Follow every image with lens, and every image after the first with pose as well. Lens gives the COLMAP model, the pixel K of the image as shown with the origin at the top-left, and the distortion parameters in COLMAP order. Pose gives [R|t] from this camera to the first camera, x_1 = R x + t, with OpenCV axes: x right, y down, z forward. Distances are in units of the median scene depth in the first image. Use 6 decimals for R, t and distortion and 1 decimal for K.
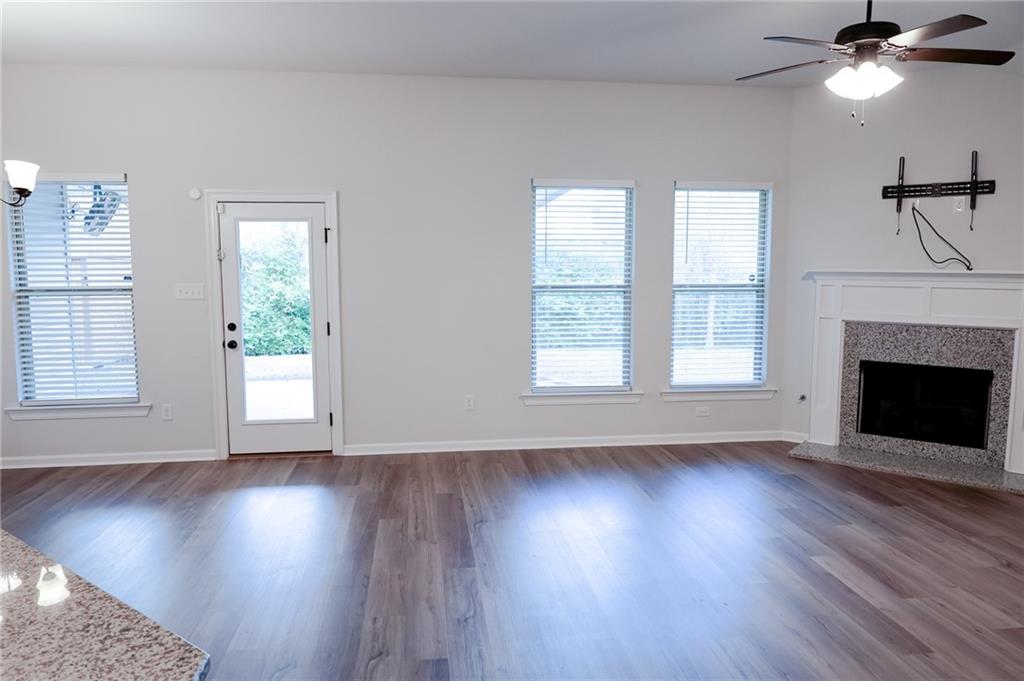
lens RADIAL K [[703.8, 0, 508.1], [0, 703.8, 340.5], [0, 0, 1]] dist [-0.003425, -0.001125]
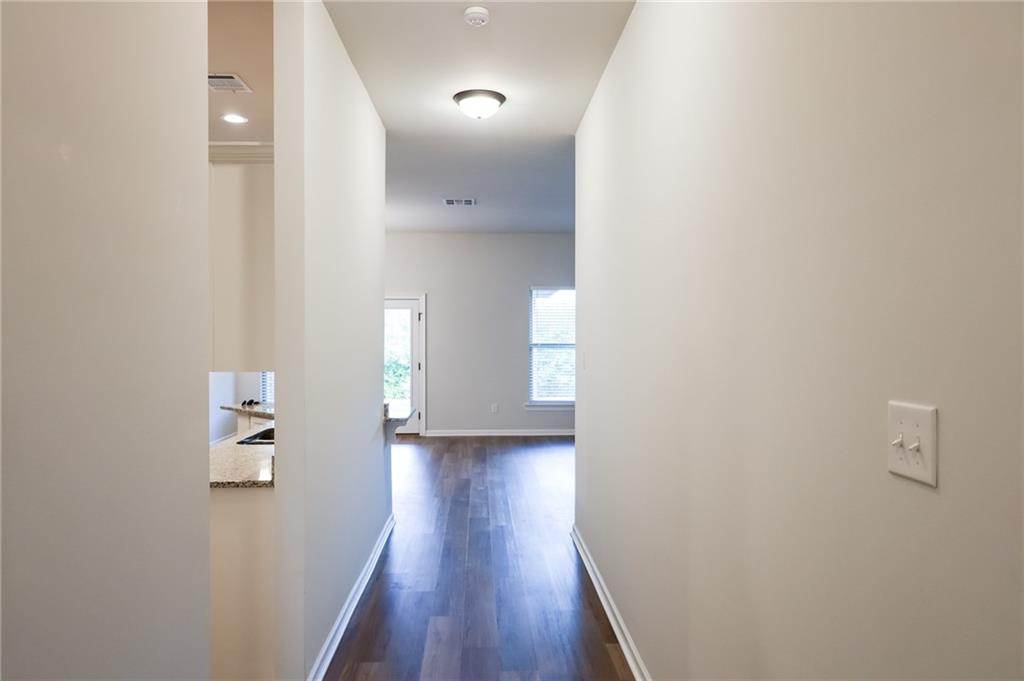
lens RADIAL K [[703.8, 0, 508.1], [0, 703.8, 340.5], [0, 0, 1]] dist [-0.003425, -0.001125]
pose [[0.995899, 0.002694, -0.090431, 0.151733], [-0.010216, 0.996512, -0.082827, 0.069212], [0.089892, 0.083411, 0.992453, -0.860019]]
